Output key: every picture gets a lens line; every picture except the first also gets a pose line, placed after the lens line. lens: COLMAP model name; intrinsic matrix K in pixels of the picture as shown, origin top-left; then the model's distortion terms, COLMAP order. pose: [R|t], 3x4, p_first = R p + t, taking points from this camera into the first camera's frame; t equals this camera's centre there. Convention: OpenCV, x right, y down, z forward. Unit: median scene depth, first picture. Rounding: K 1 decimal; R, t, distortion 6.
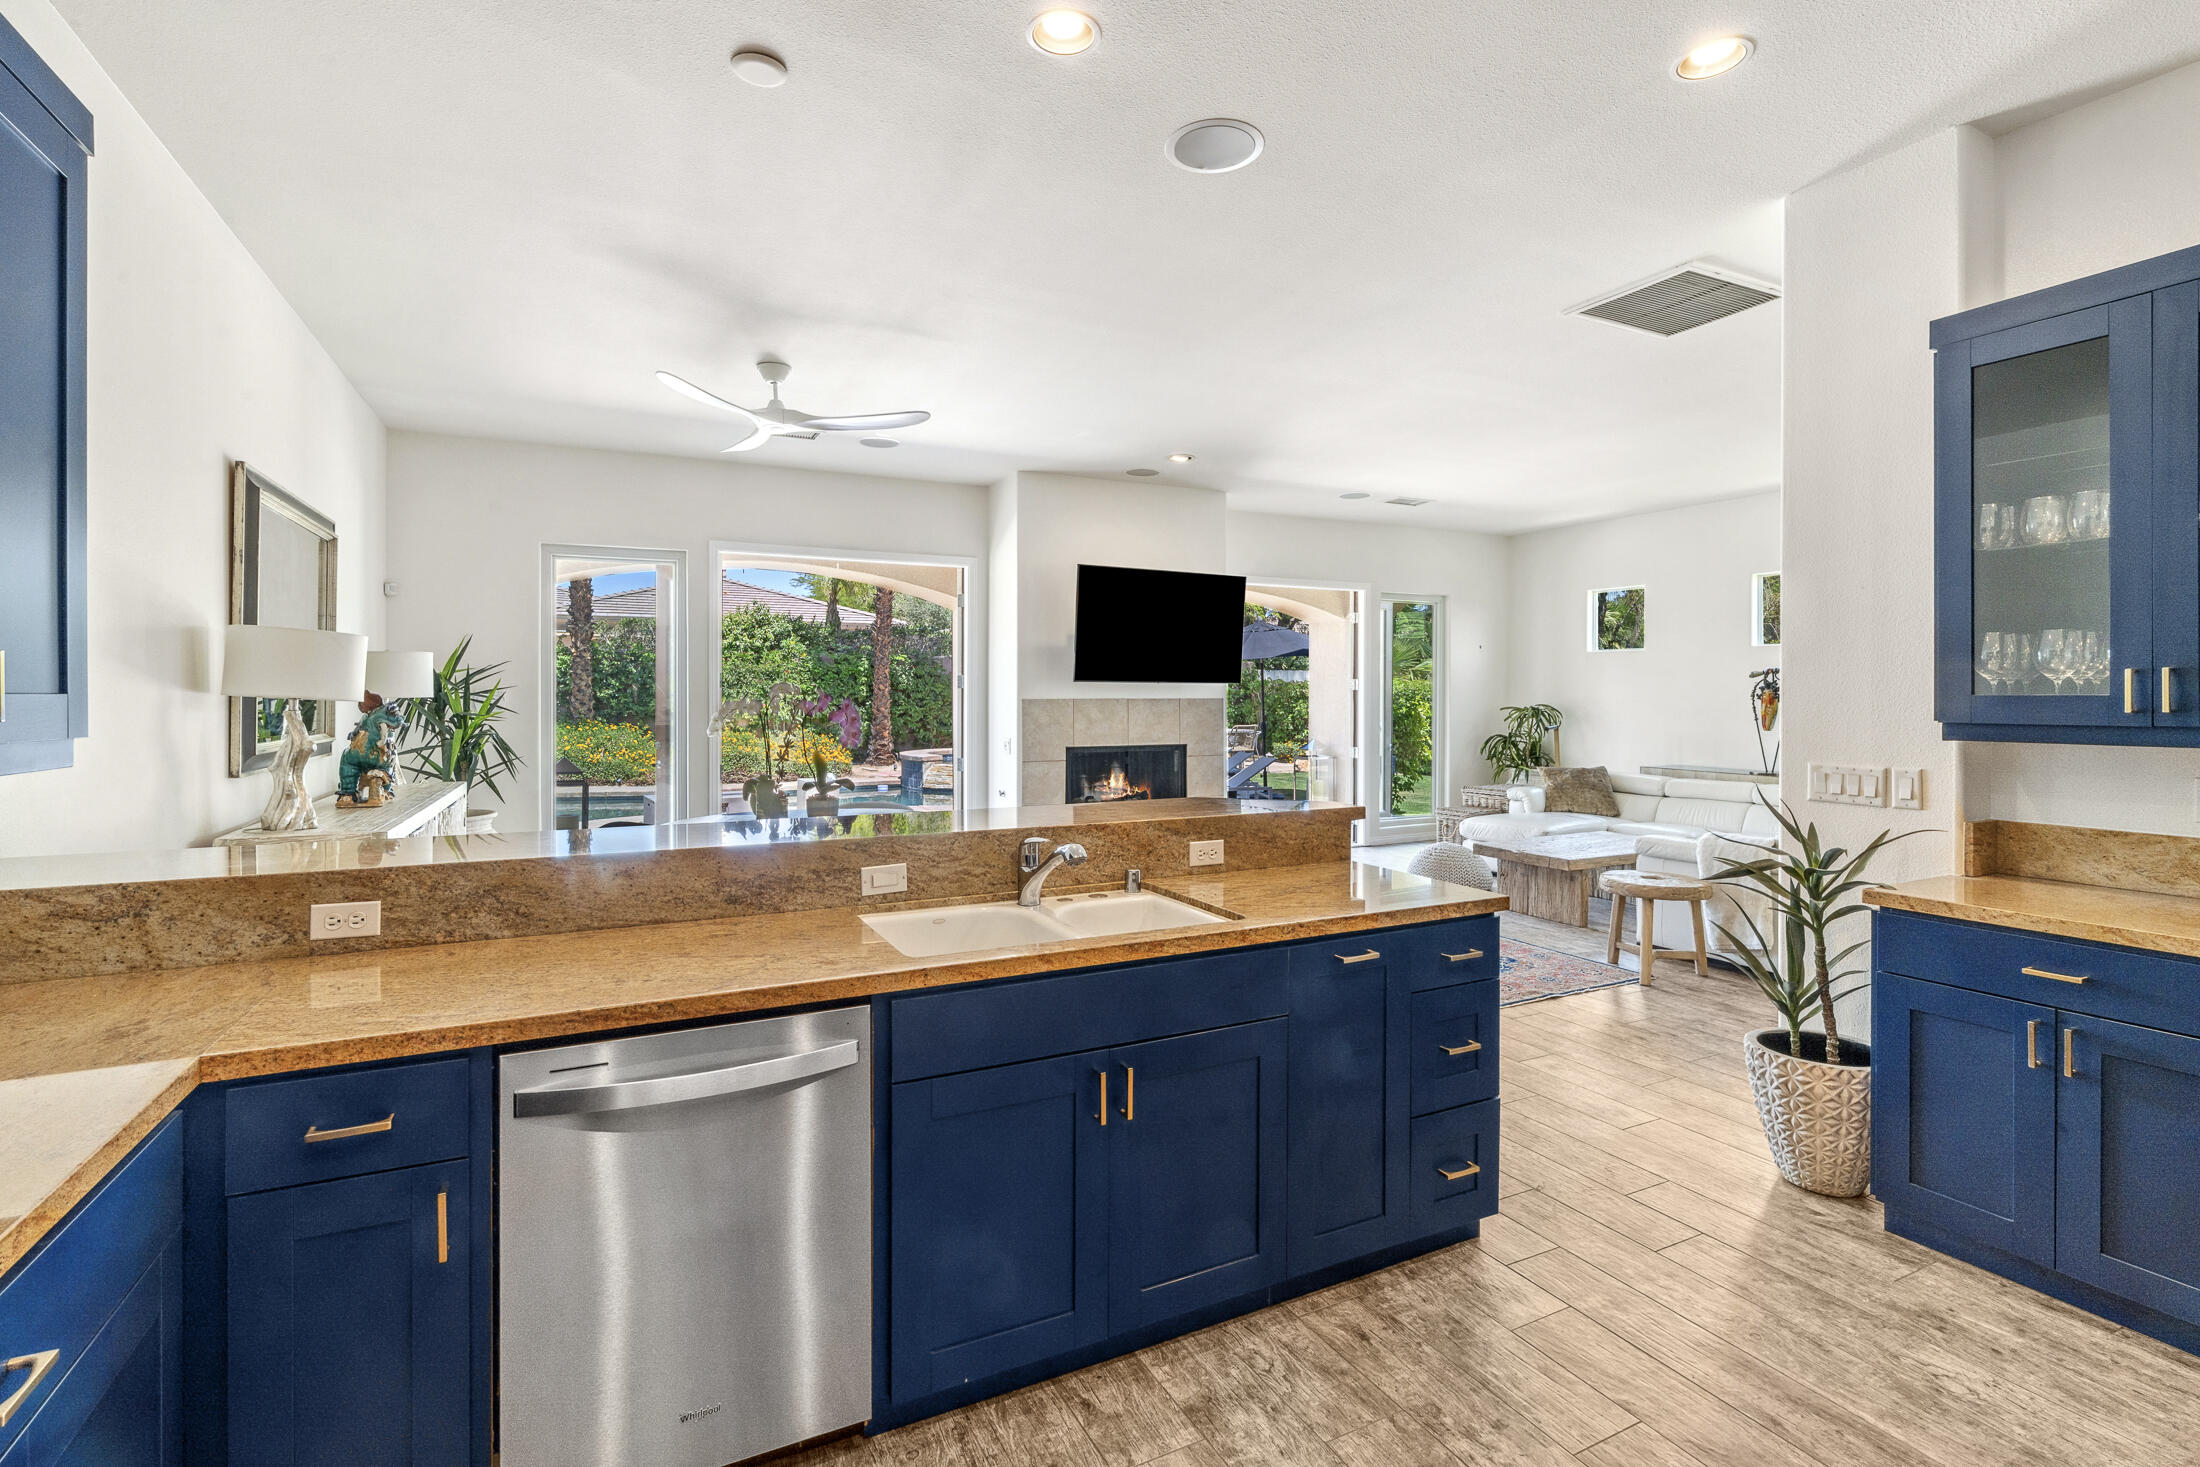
lens RADIAL K [[1021.8, 0, 1114.8], [0, 1021.8, 714.0], [0, 0, 1]] dist [-0.002741, -0.000040]
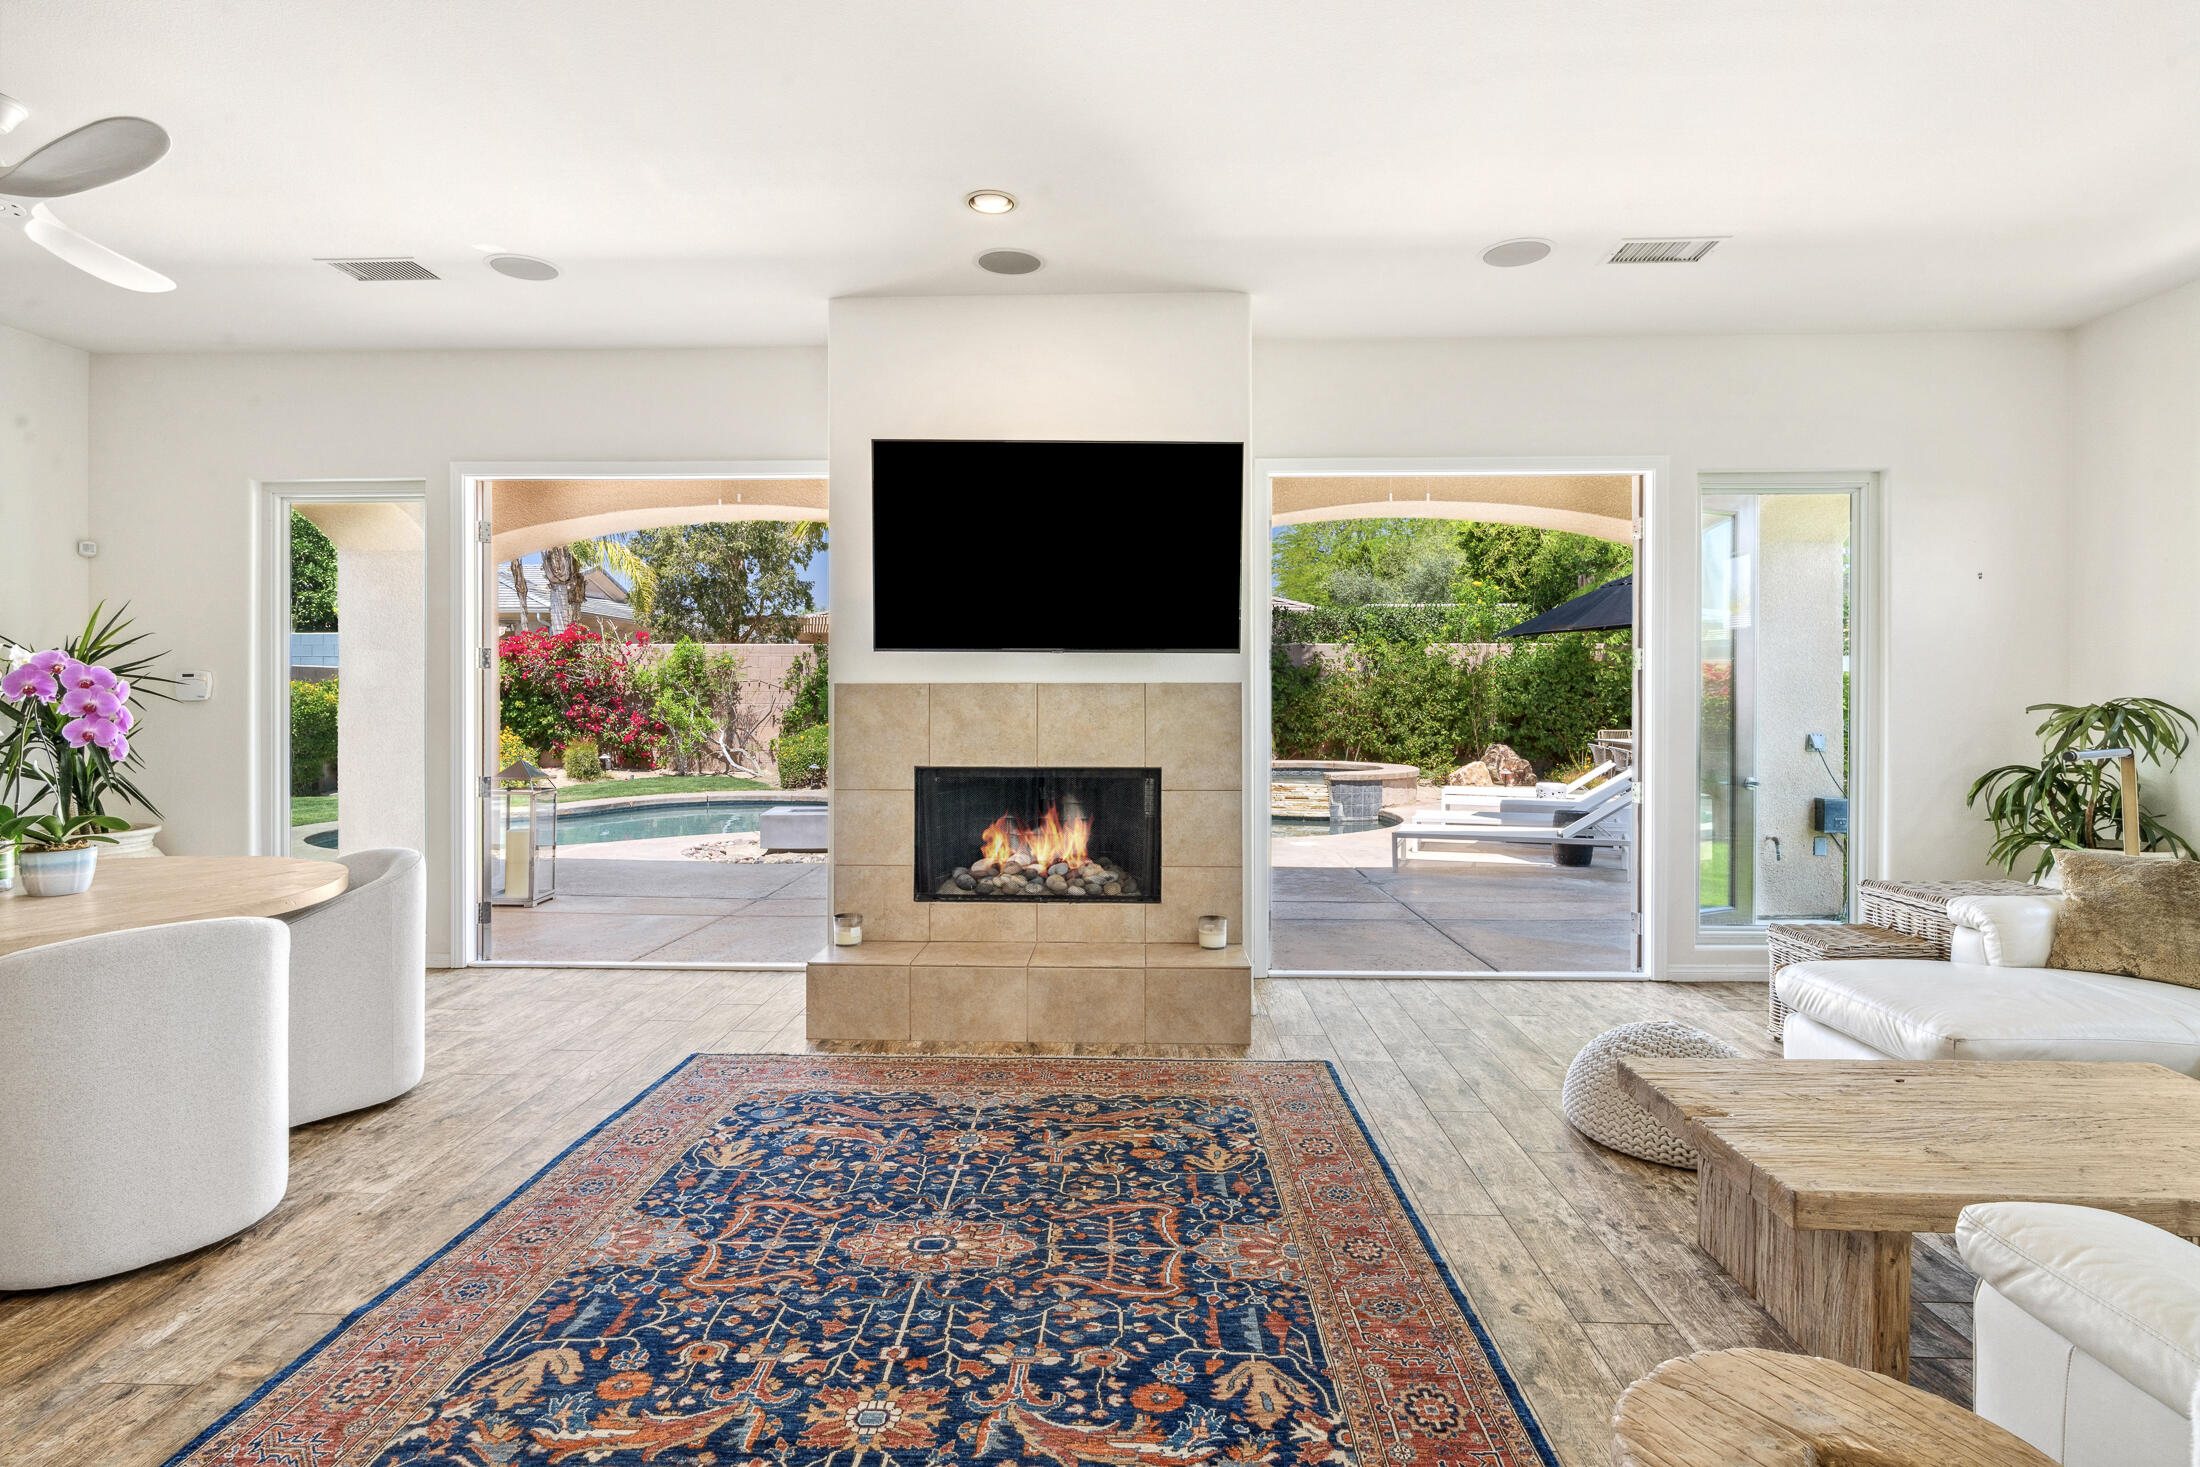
lens RADIAL K [[1107.0, 0, 1097.3], [0, 1107.0, 709.9], [0, 0, 1]] dist [-0.001020, -0.000303]
pose [[0.871333, 0.006299, -0.490651, 0.328824], [-0.008206, 0.999965, -0.001736, 0.000267], [0.490623, 0.005539, 0.871354, 0.473237]]
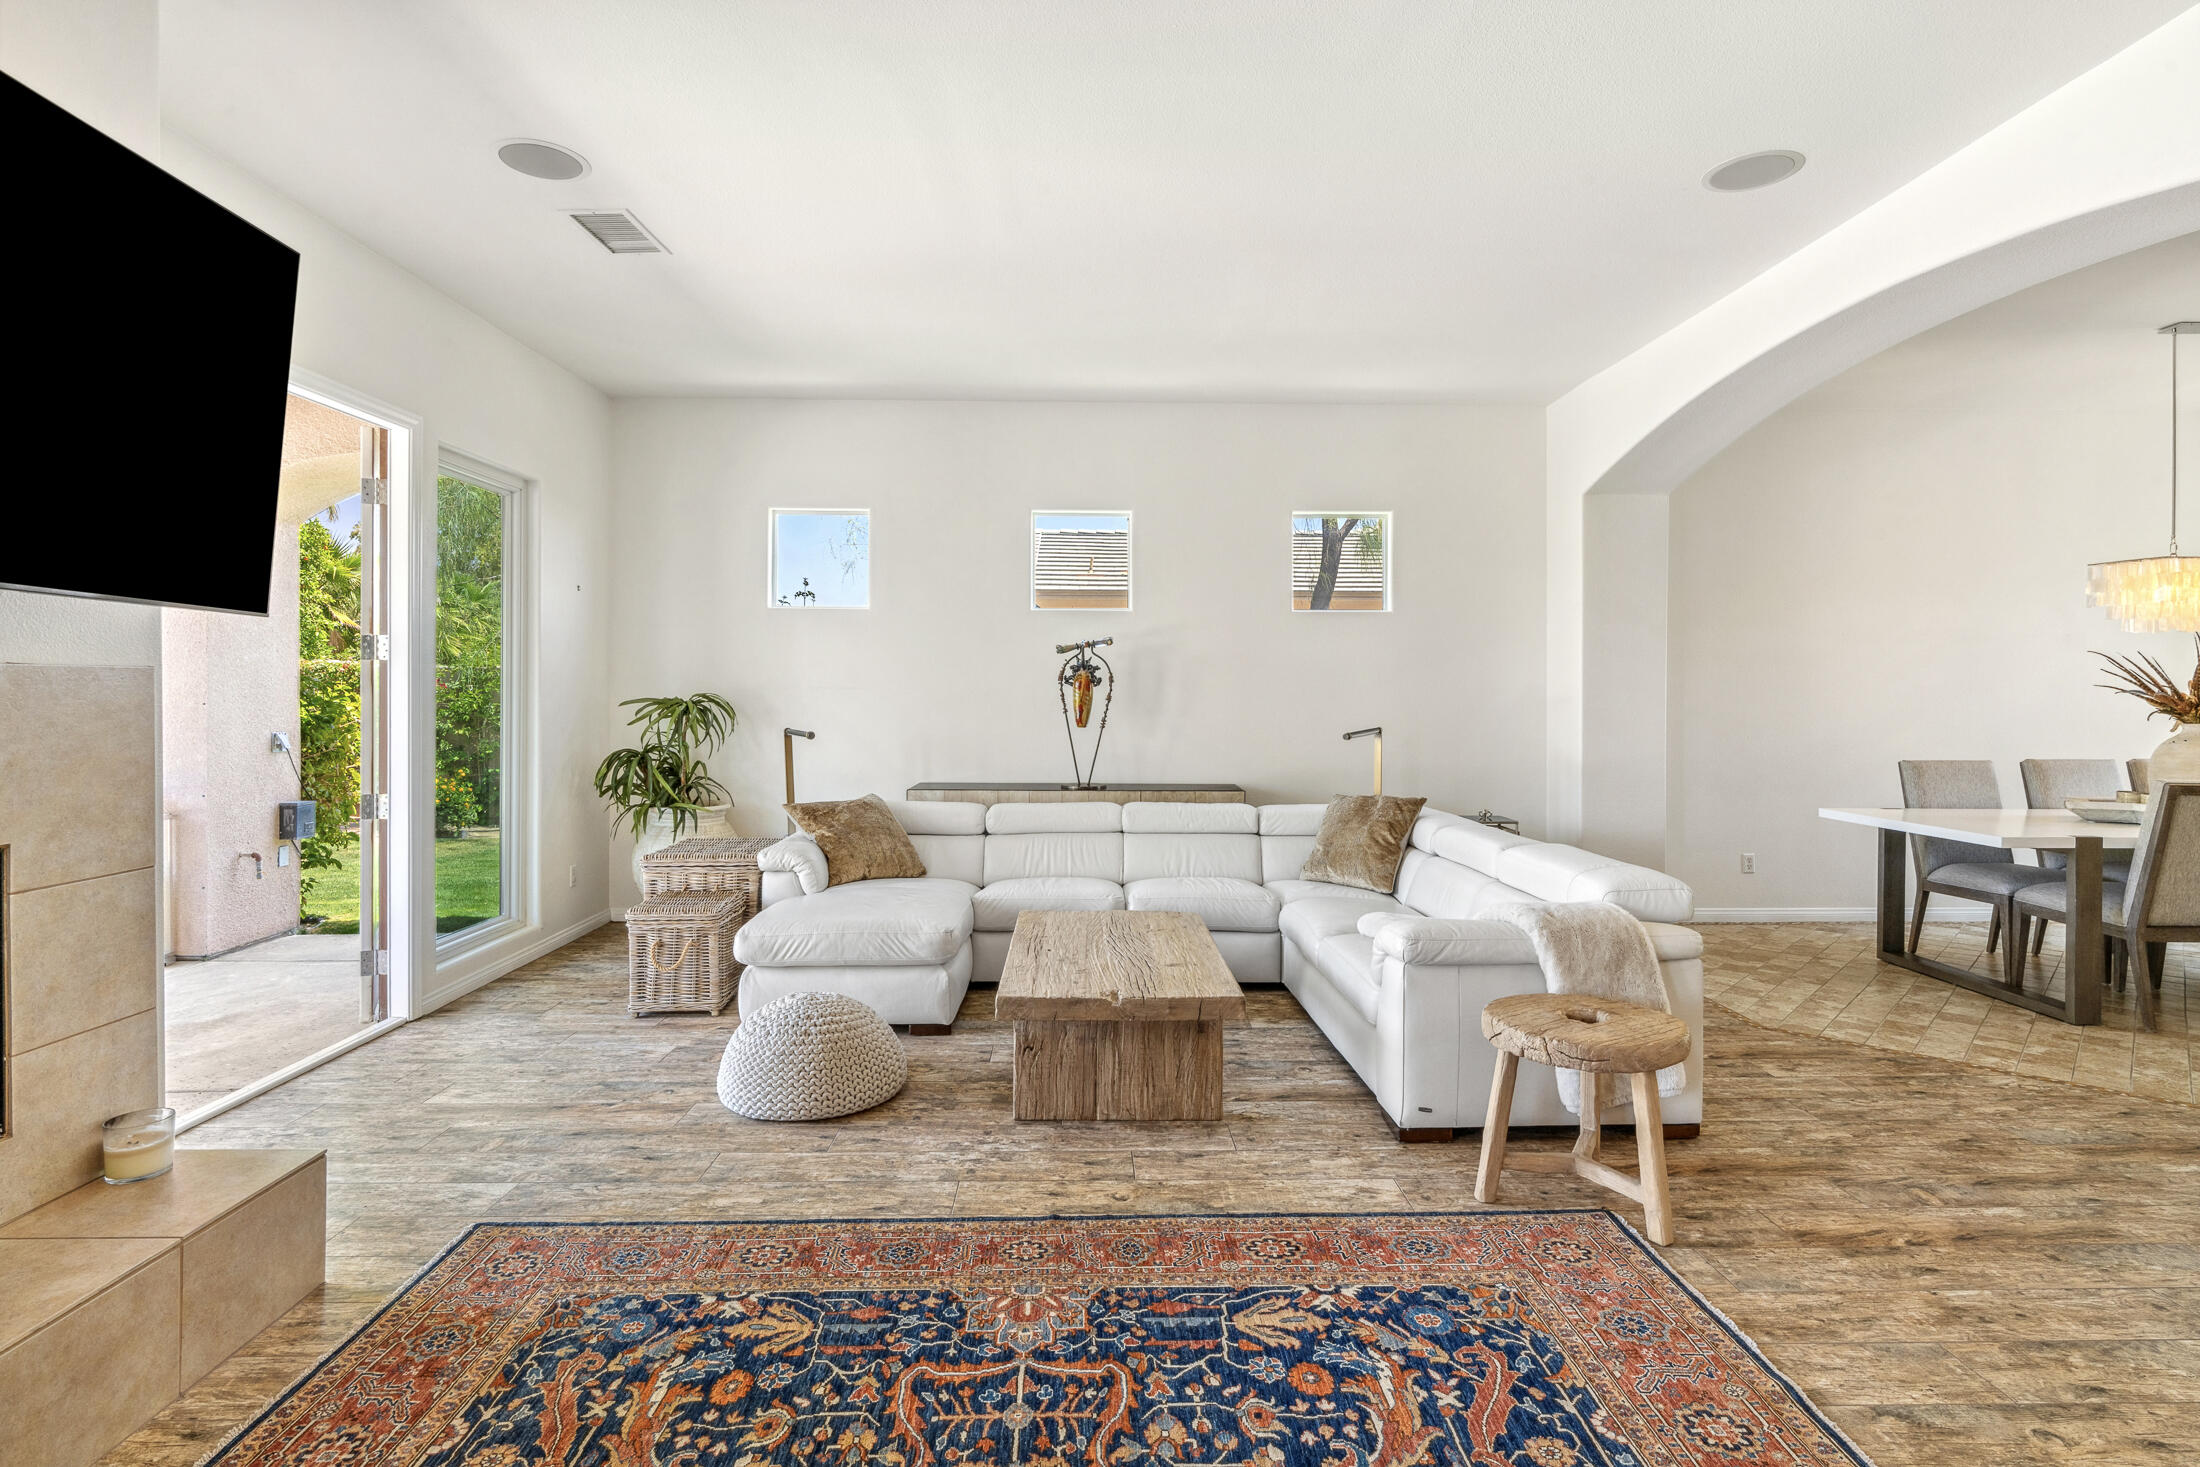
lens RADIAL K [[1107.0, 0, 1105.5], [0, 1107.0, 702.6], [0, 0, 1]] dist [-0.001020, -0.000303]
pose [[0.438014, -0.007416, 0.898938, -0.055172], [0.011889, 0.999926, 0.002456, -0.003037], [-0.898890, 0.009612, 0.438070, 0.638090]]
